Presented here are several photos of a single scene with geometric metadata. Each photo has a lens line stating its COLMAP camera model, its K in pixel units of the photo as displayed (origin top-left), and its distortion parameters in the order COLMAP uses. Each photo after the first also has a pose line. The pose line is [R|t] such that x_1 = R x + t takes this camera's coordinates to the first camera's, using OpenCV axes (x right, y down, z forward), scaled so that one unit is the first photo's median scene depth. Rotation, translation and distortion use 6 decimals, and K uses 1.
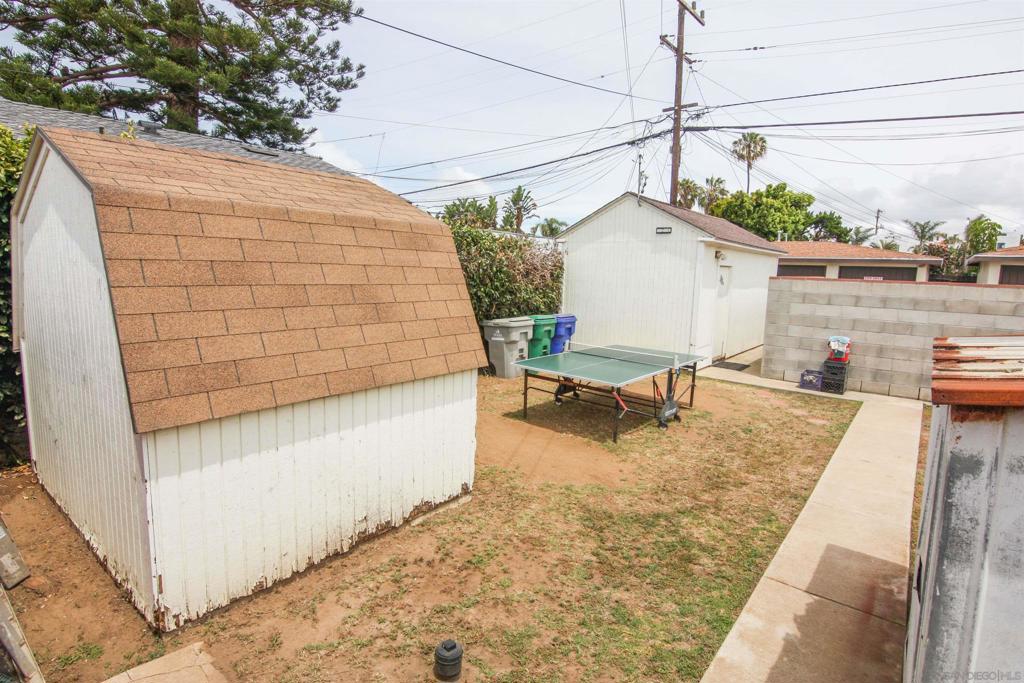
lens RADIAL K [[526.0, 0, 510.1], [0, 526.0, 339.9], [0, 0, 1]] dist [-0.009168, -0.009329]
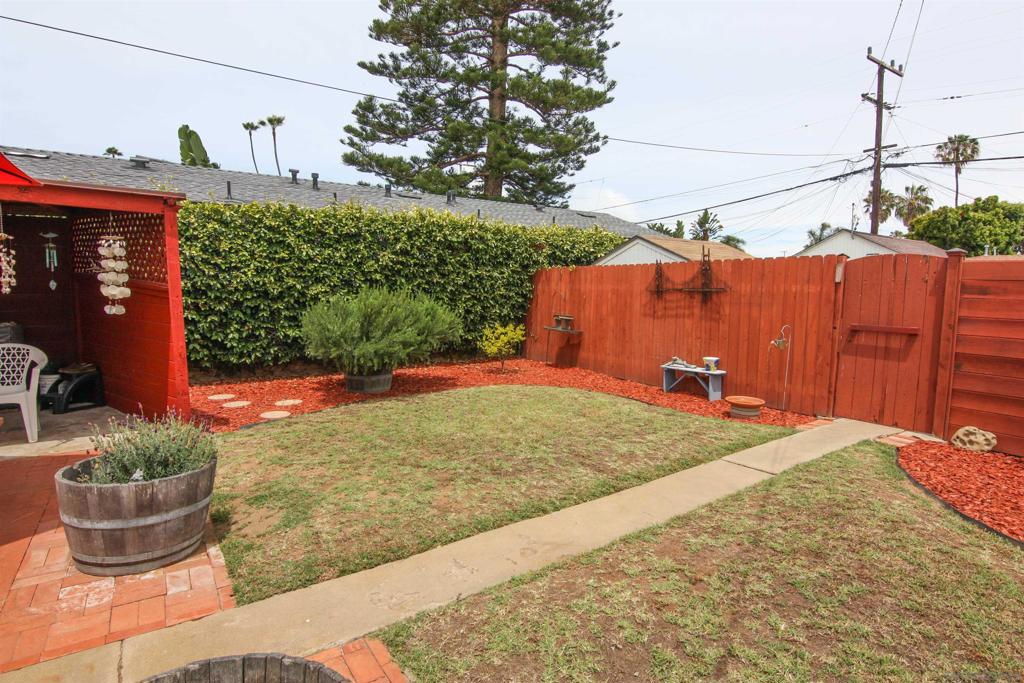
lens RADIAL K [[526.0, 0, 513.7], [0, 526.0, 337.4], [0, 0, 1]] dist [-0.009168, -0.009329]
pose [[0.959001, 0.010466, -0.283210, -0.077408], [-0.021942, 0.999060, -0.037380, 0.027790], [0.282553, 0.042062, 0.958329, -0.202336]]
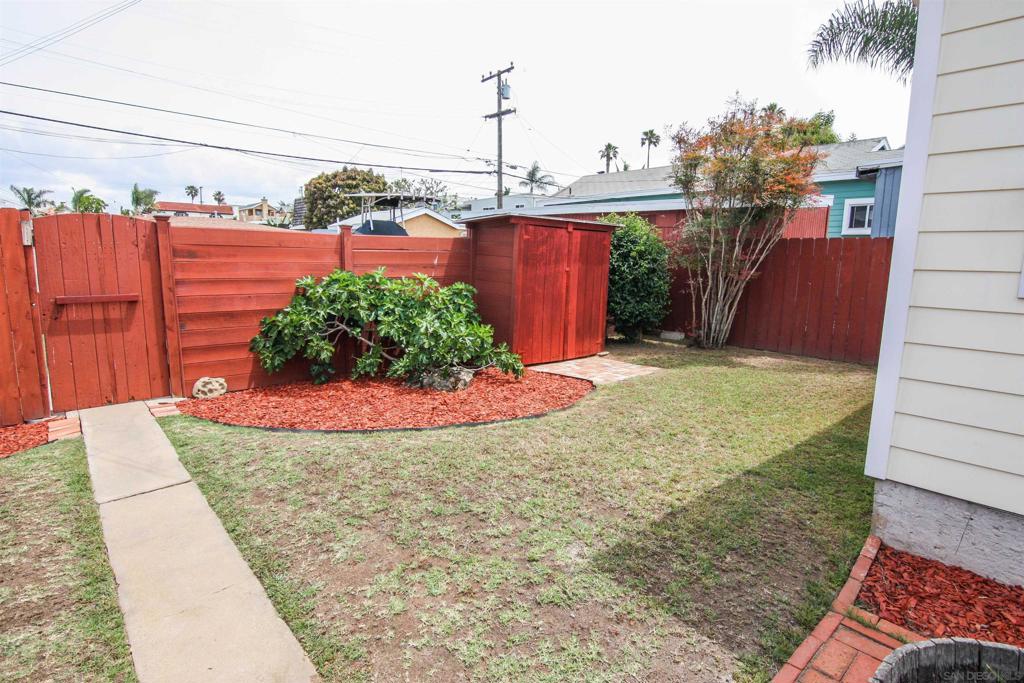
lens RADIAL K [[526.0, 0, 516.7], [0, 526.0, 339.3], [0, 0, 1]] dist [-0.009168, -0.009329]
pose [[0.162146, -0.182323, 0.969777, -0.141095], [0.121615, 0.978982, 0.163720, 0.017027], [-0.979244, 0.091393, 0.180911, -0.146905]]
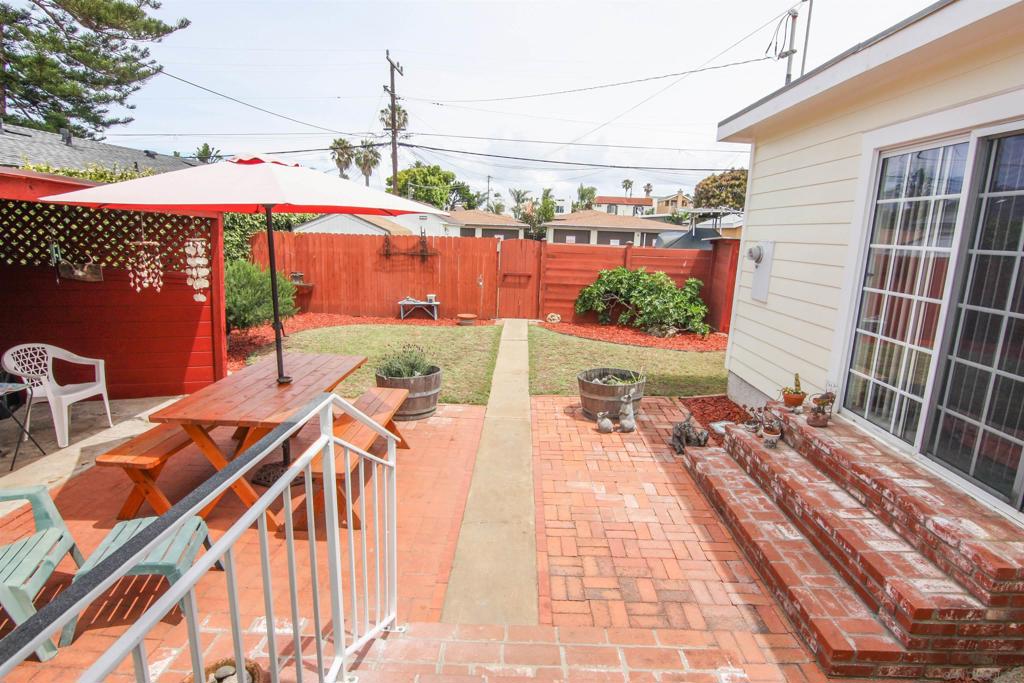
lens RADIAL K [[526.0, 0, 512.5], [0, 526.0, 341.0], [0, 0, 1]] dist [-0.009168, -0.009329]
pose [[0.793765, -0.127018, 0.594814, -0.245236], [0.069868, 0.990519, 0.118280, 0.018206], [-0.604198, -0.052328, 0.795114, -0.302172]]
